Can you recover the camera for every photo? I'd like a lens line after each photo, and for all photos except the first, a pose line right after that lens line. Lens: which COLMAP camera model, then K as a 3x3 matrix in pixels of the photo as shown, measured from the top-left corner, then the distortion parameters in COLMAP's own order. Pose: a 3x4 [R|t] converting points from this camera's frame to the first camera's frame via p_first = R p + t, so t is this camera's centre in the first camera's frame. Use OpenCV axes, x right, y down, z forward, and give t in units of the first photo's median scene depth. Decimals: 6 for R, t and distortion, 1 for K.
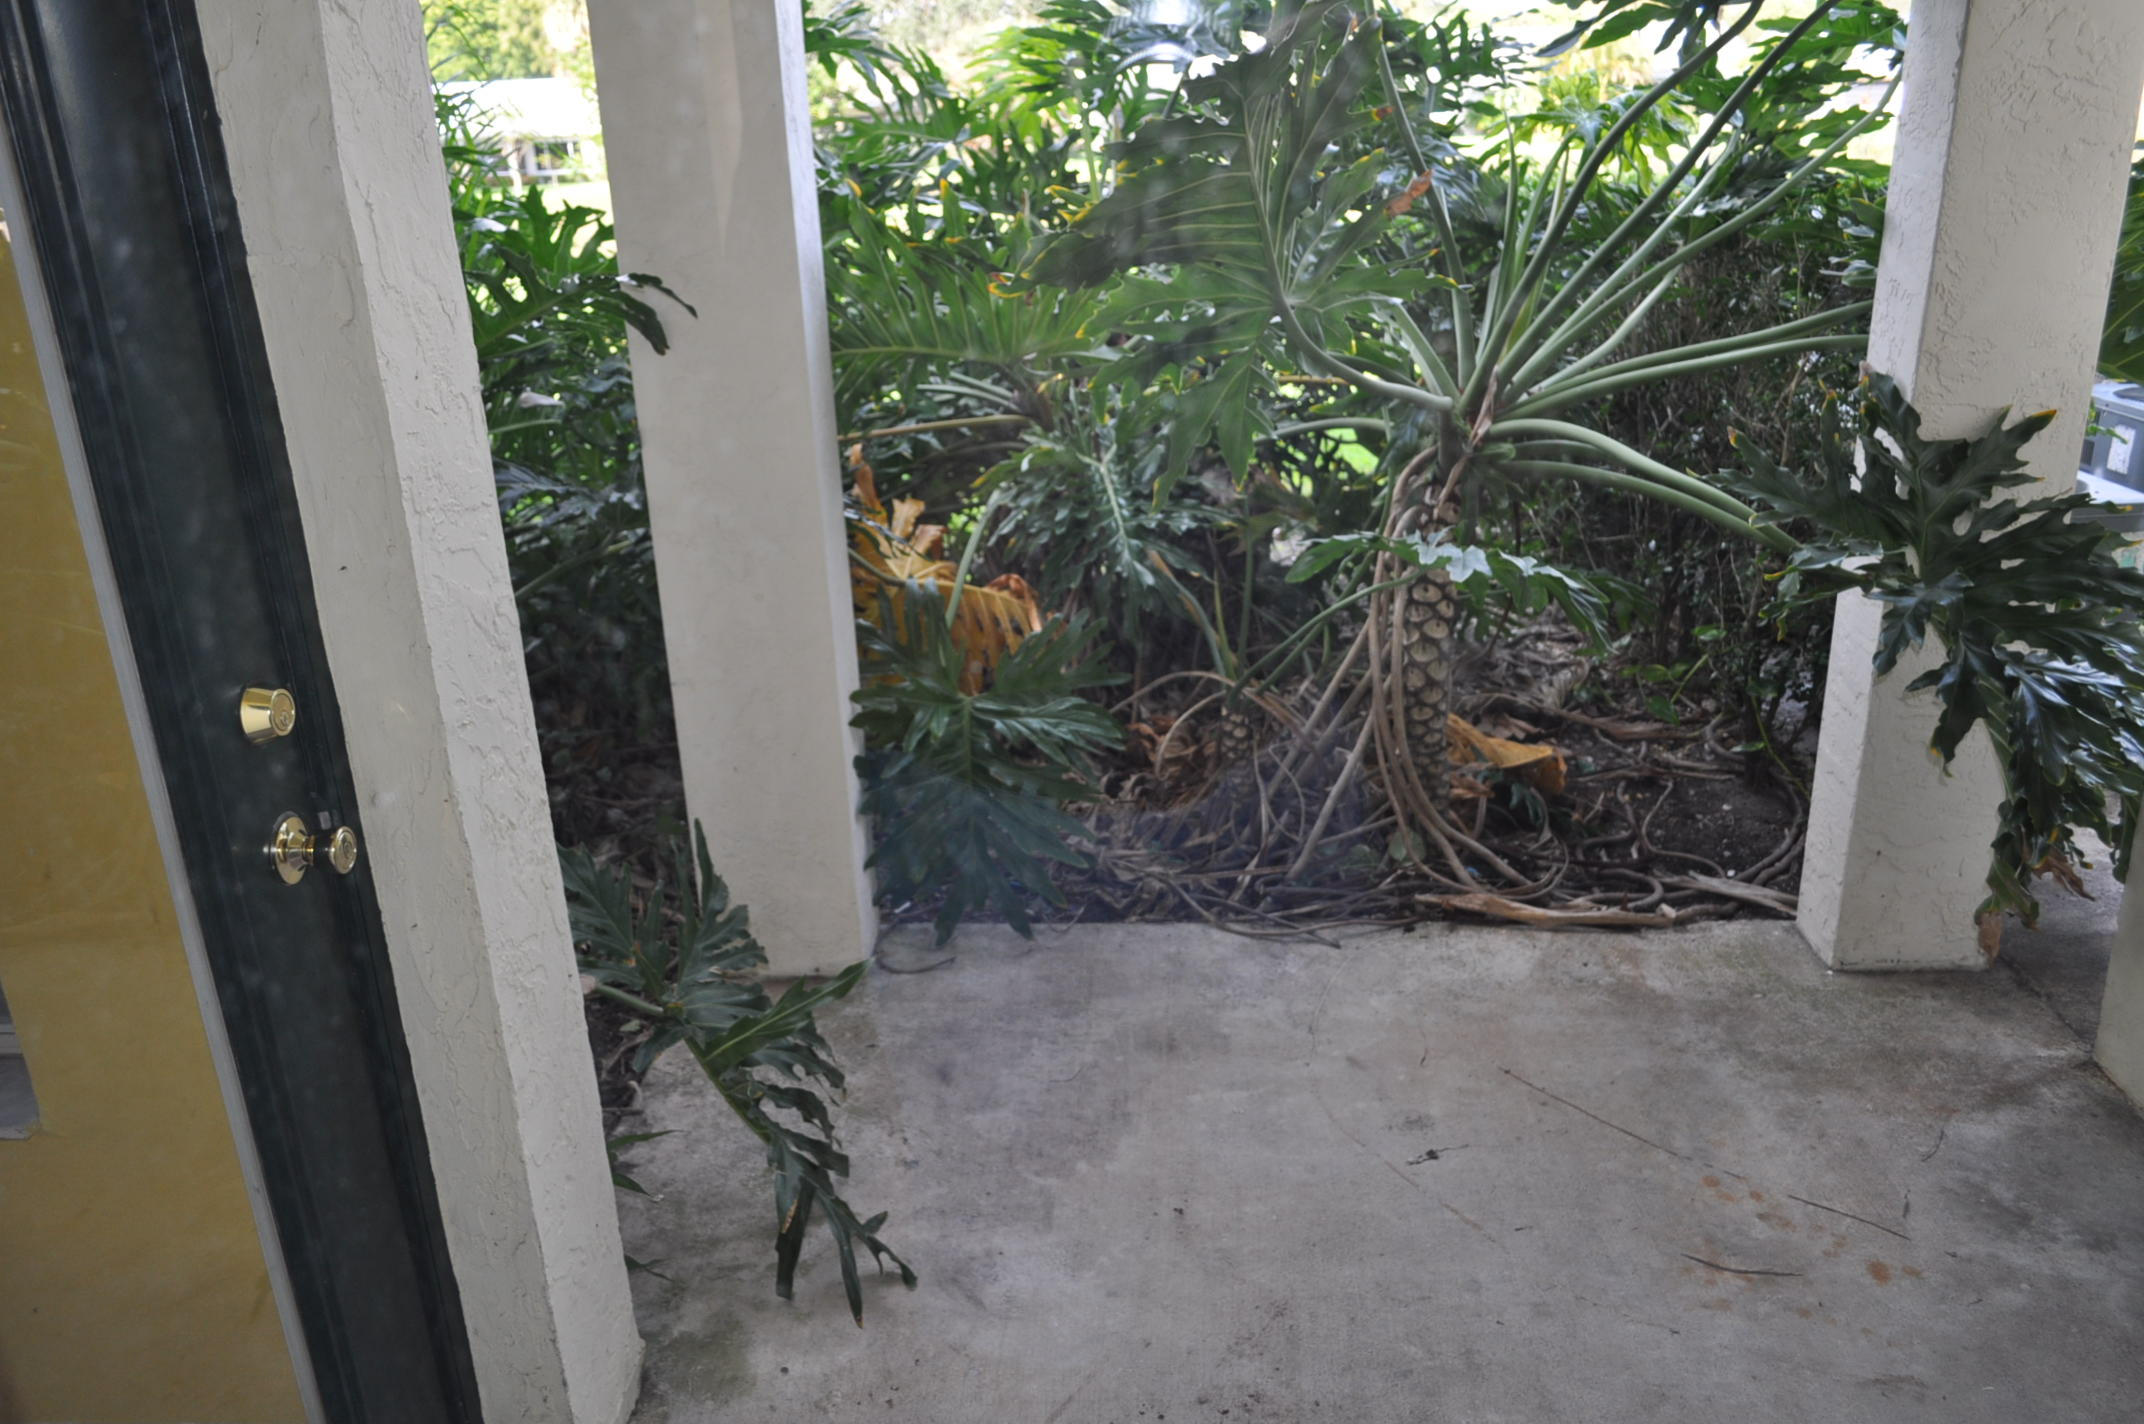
lens RADIAL K [[1663.7, 0, 1067.5], [0, 1663.7, 723.7], [0, 0, 1]] dist [0.045600, -0.083993]
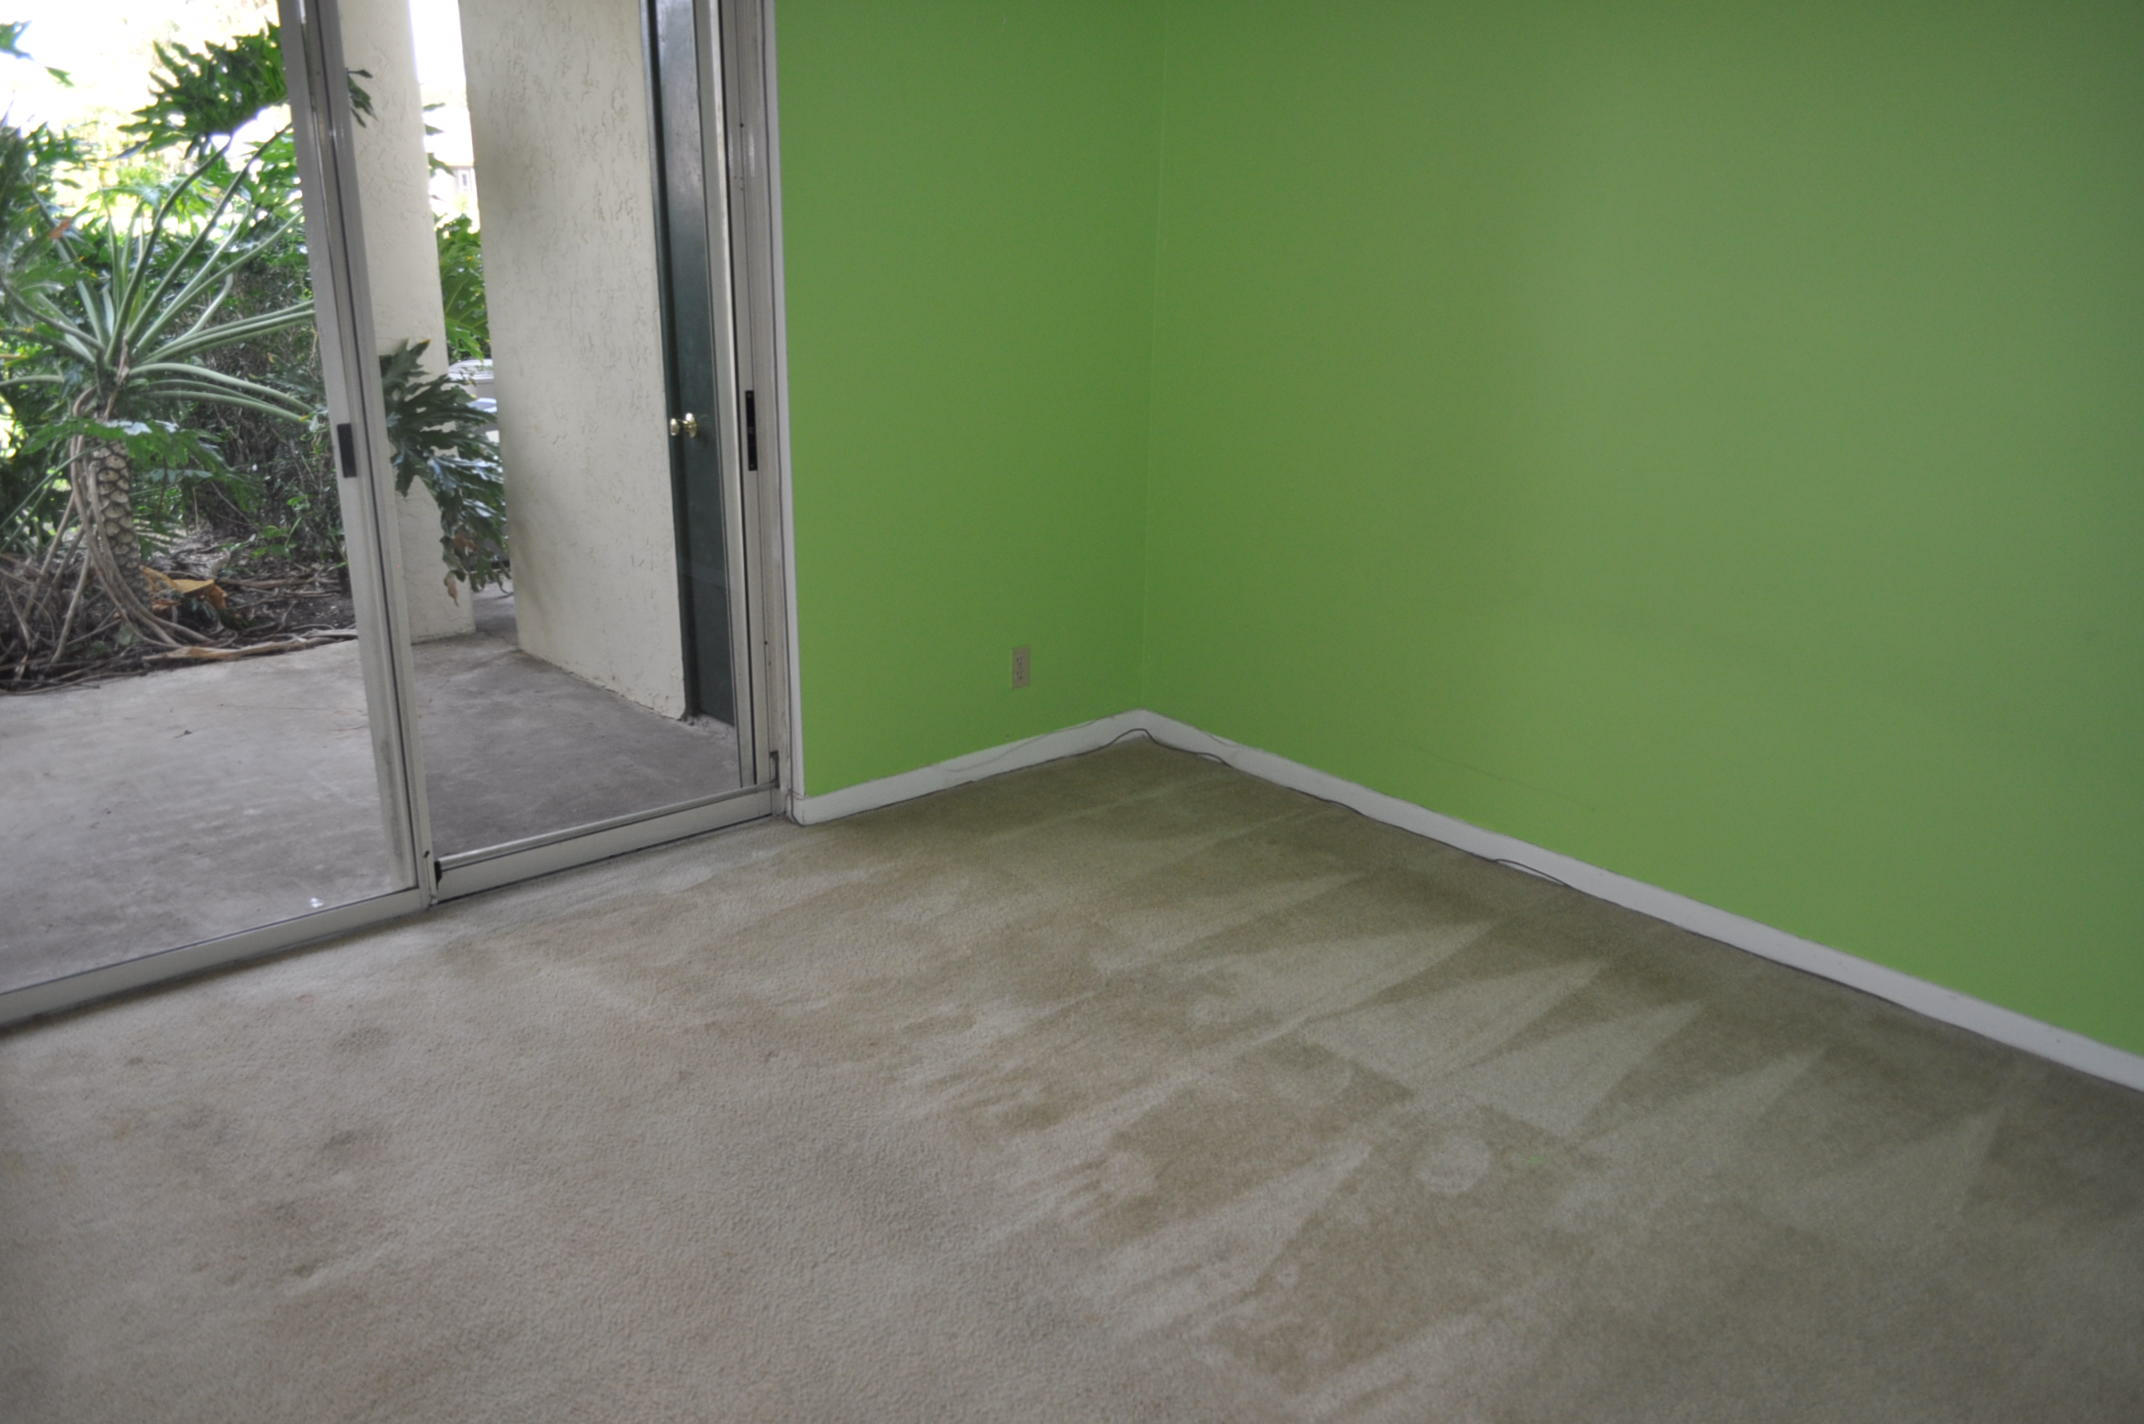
lens RADIAL K [[1663.7, 0, 1067.5], [0, 1663.7, 723.7], [0, 0, 1]] dist [0.045600, -0.083993]
pose [[0.713300, -0.173406, 0.679068, -0.265894], [0.204933, 0.978167, 0.034520, 0.292819], [-0.670228, 0.114540, 0.733263, -0.789603]]
